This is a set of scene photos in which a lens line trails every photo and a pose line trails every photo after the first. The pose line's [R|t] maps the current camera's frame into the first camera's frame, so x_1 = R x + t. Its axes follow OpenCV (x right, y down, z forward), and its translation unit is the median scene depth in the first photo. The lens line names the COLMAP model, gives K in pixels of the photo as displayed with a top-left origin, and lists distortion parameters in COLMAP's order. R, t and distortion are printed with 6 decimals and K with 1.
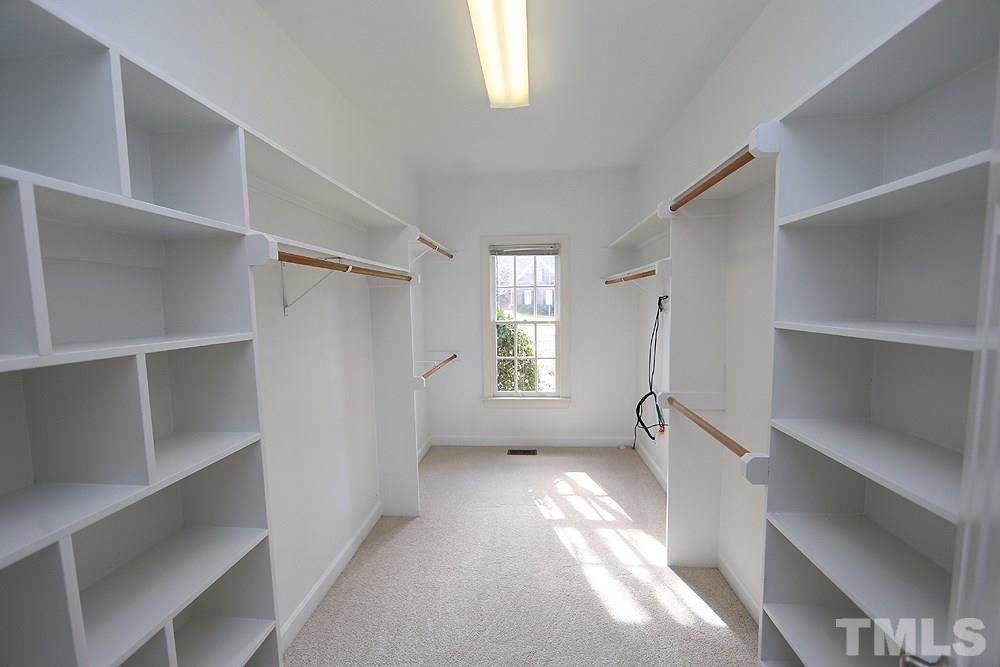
lens RADIAL K [[396.0, 0, 502.4], [0, 396.0, 333.9], [0, 0, 1]] dist [-0.001794, -0.000286]
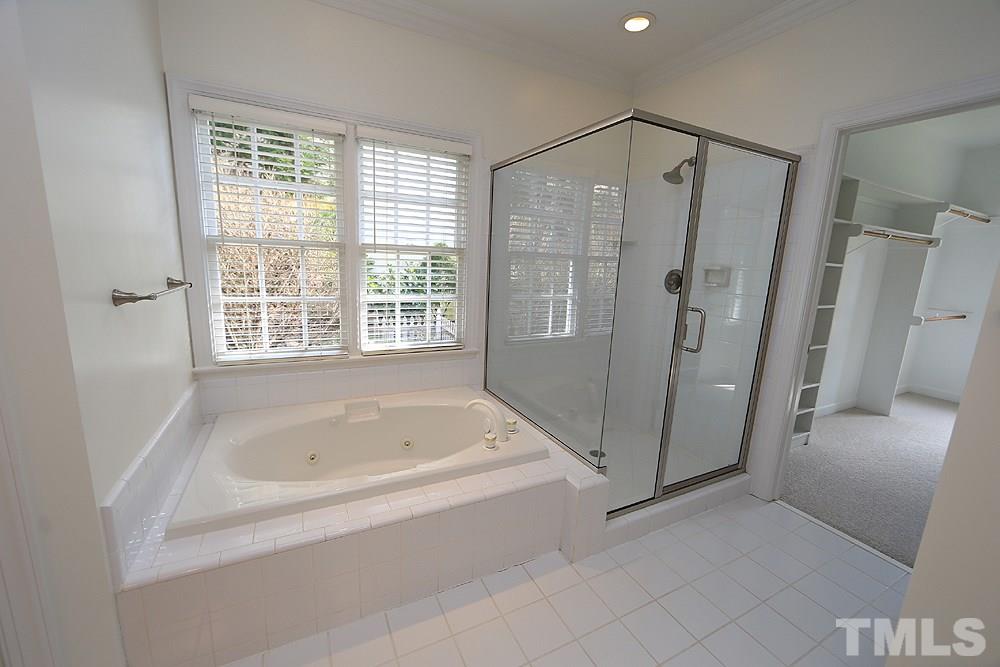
lens RADIAL K [[396.0, 0, 502.4], [0, 396.0, 333.9], [0, 0, 1]] dist [-0.001794, -0.000286]
pose [[0.526227, 0.198612, -0.826824, 0.143126], [-0.121960, 0.979916, 0.157766, 0.109572], [0.841553, 0.017819, 0.539881, -0.782242]]
